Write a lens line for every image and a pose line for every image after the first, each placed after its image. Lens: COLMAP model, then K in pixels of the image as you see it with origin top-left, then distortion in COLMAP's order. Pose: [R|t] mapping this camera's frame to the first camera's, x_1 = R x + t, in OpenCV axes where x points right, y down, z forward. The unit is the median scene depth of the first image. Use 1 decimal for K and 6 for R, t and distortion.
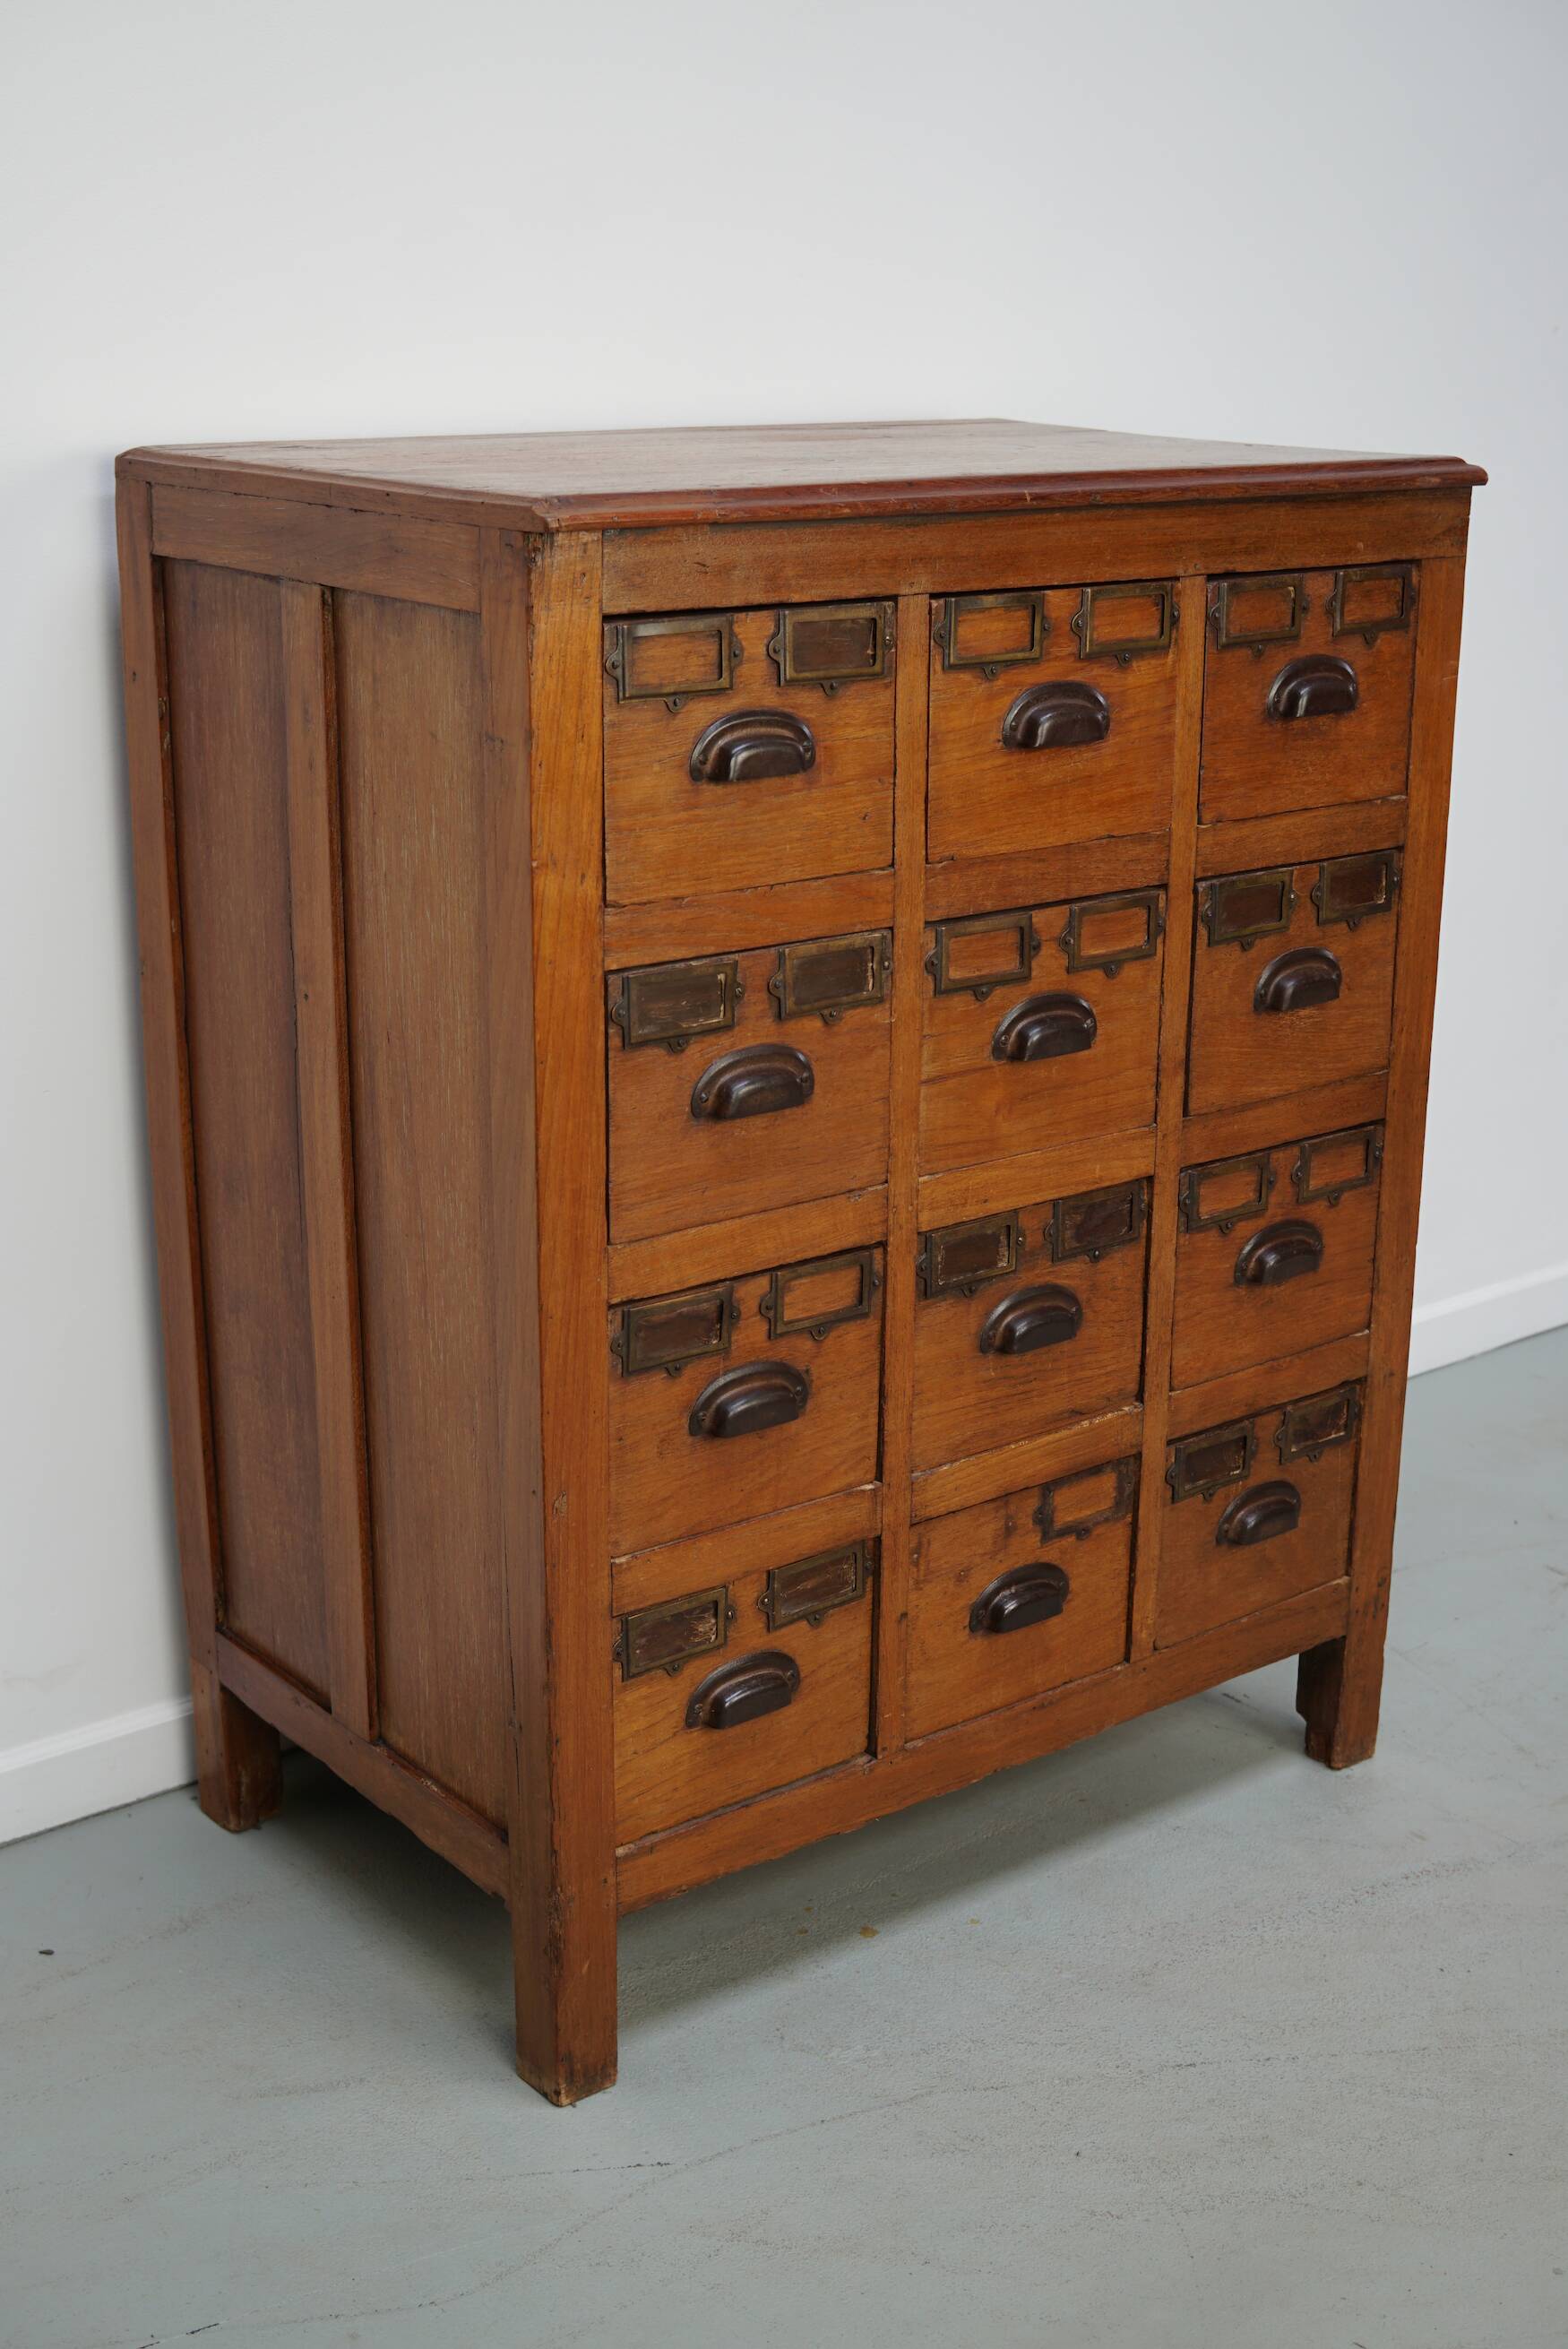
lens RADIAL K [[3015.9, 0, 792.3], [0, 3015.9, 1182.9], [0, 0, 1]] dist [-0.088676, 0.000000]
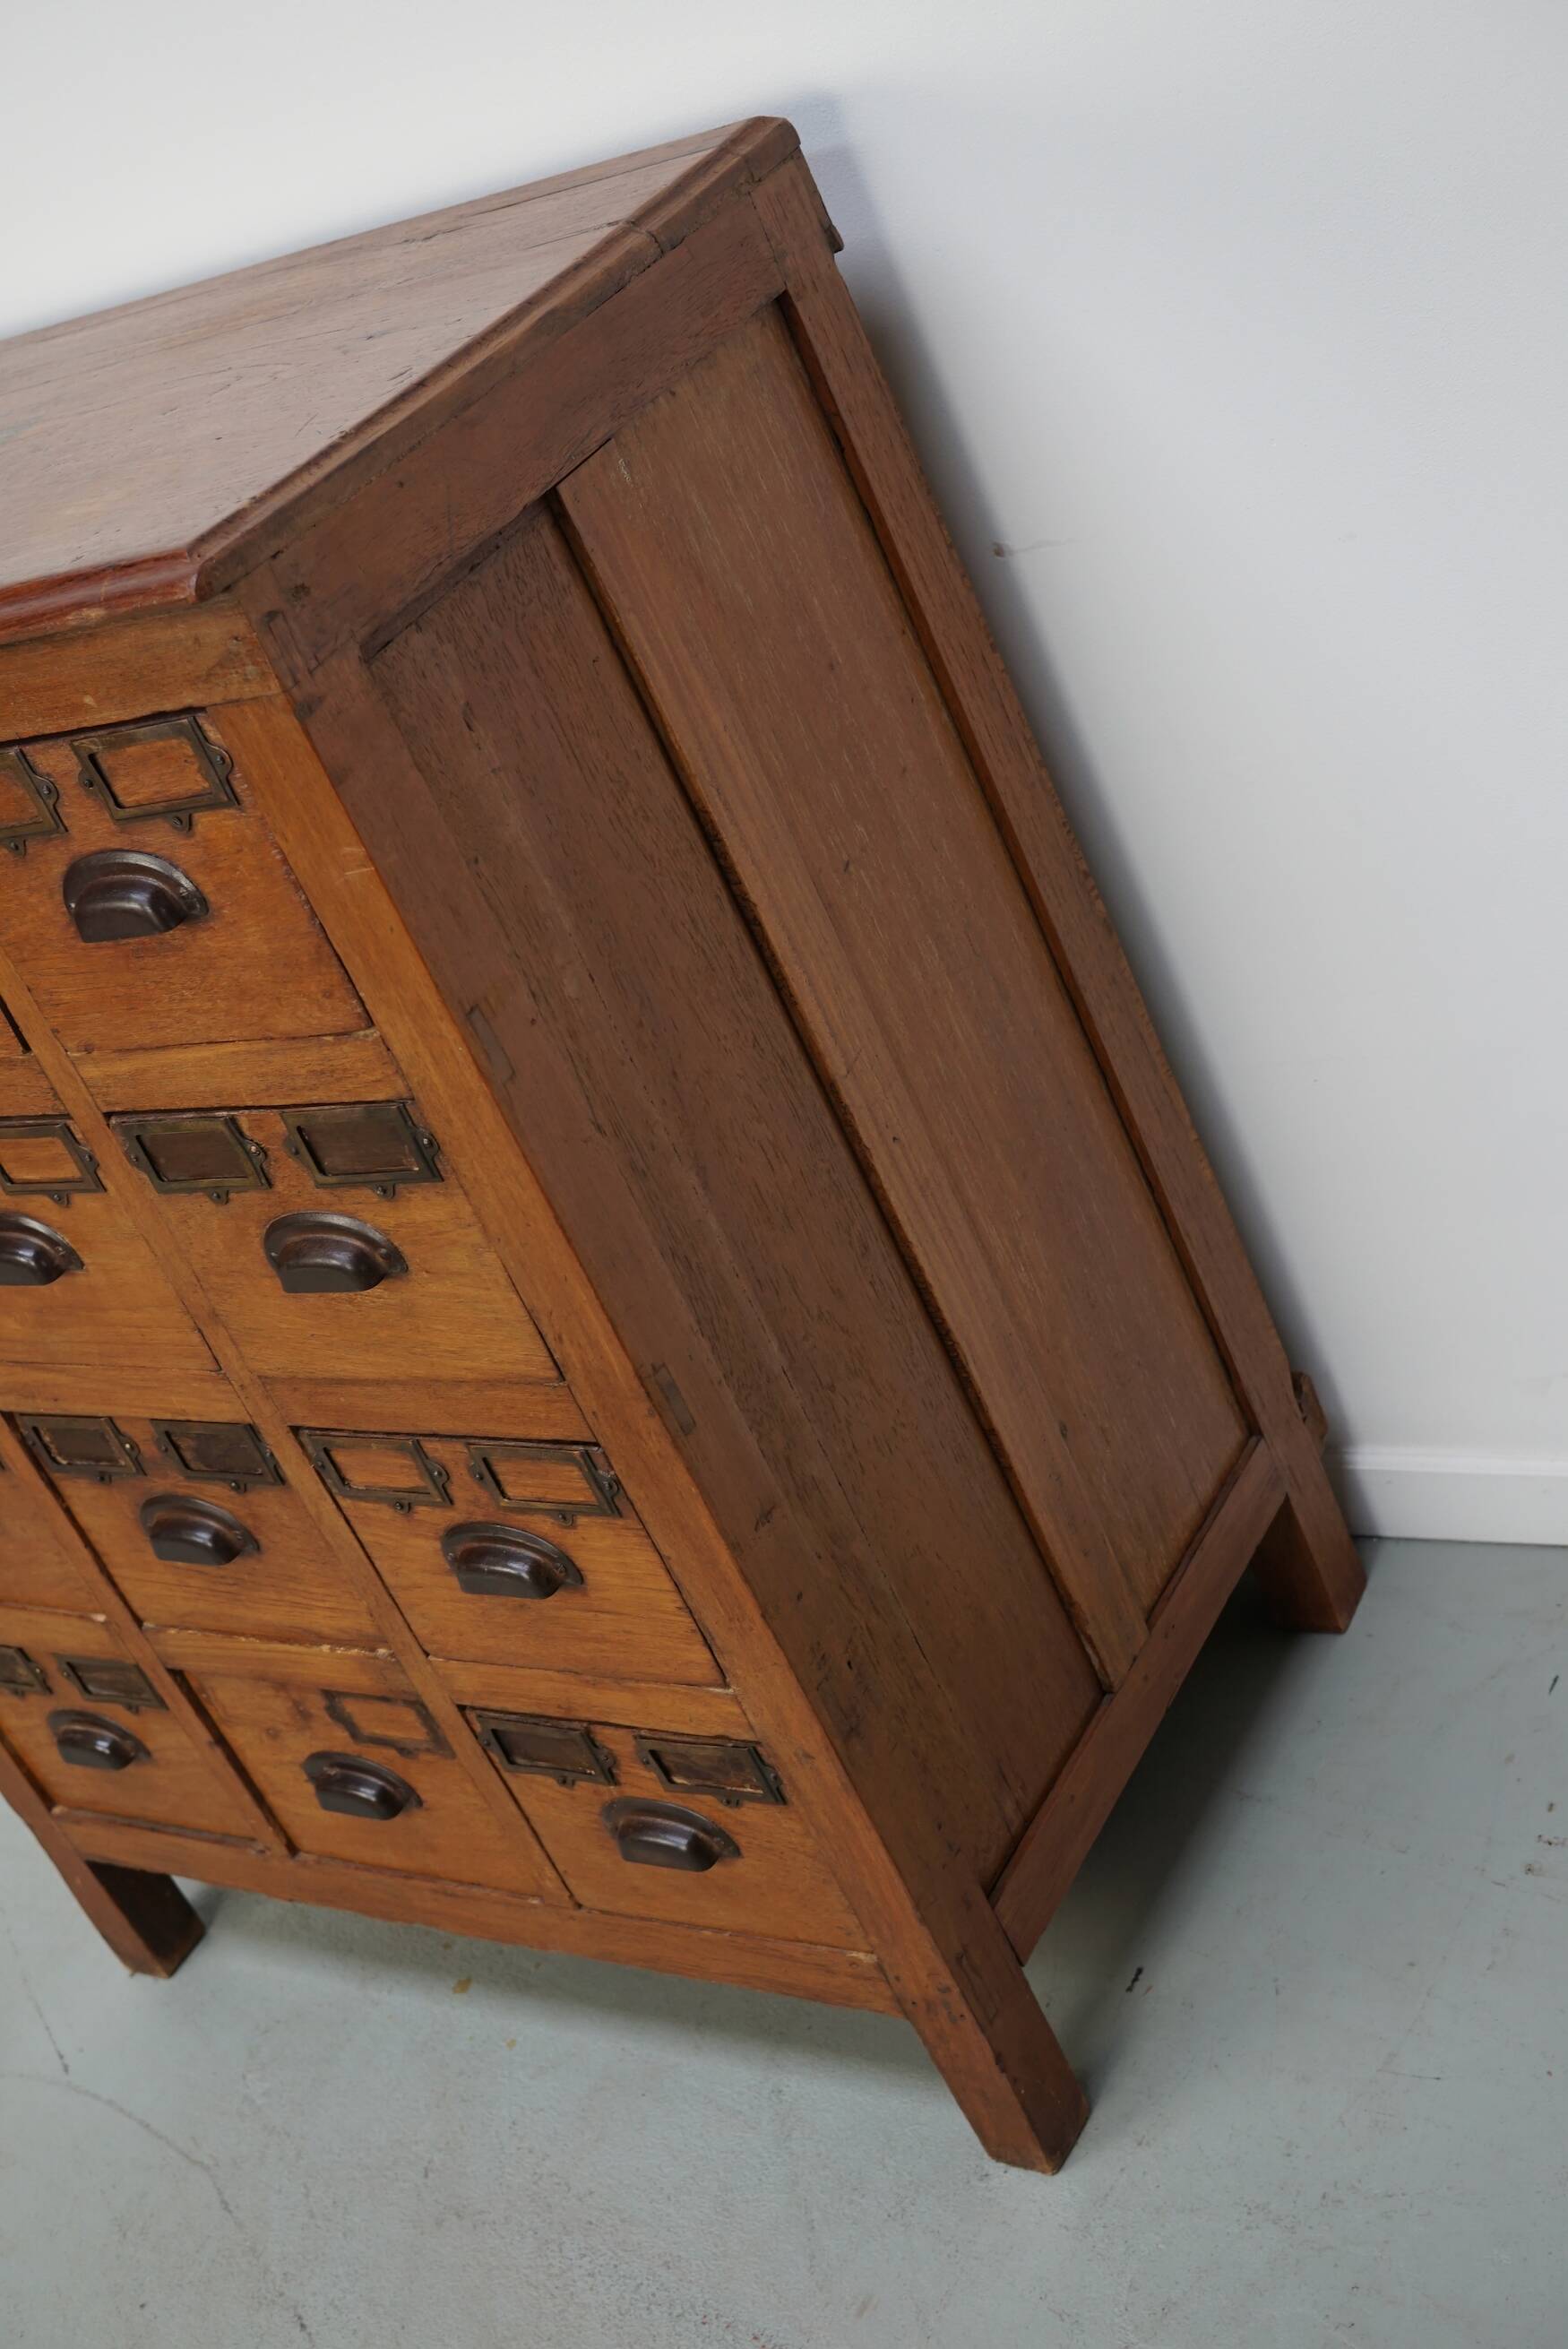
lens RADIAL K [[3015.9, 0, 772.5], [0, 3015.9, 1182.1], [0, 0, 1]] dist [-0.088676, 0.000000]
pose [[0.310153, 0.350451, -0.883736, 0.864699], [0.102656, 0.911795, 0.397606, -0.371289], [0.945128, -0.214040, 0.246820, 0.996062]]
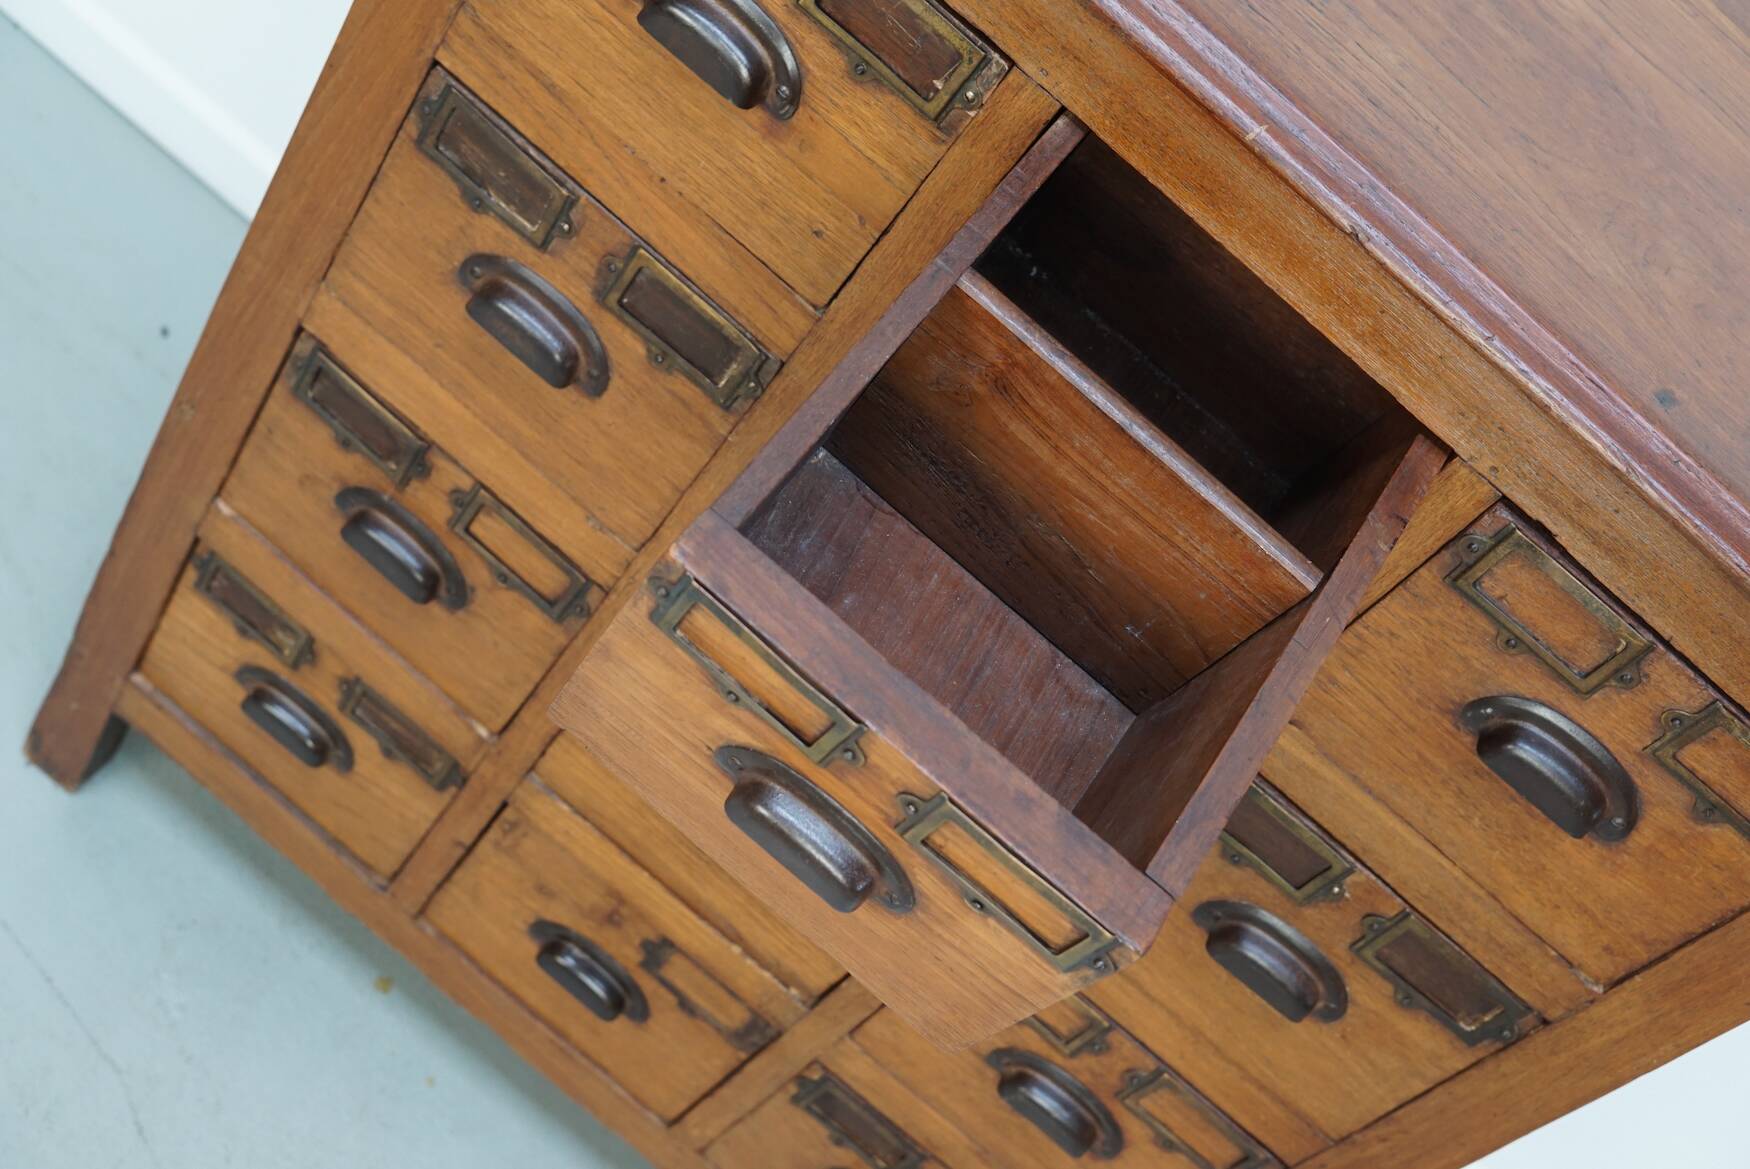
lens RADIAL K [[2247.1, 0, 873.8], [0, 2247.1, 589.1], [0, 0, 1]] dist [-0.088676, 0.000000]
pose [[0.330678, 0.846429, -0.417385, 0.304698], [-0.701845, 0.516230, 0.490836, -0.327650], [0.630925, 0.130631, 0.764767, 0.560316]]
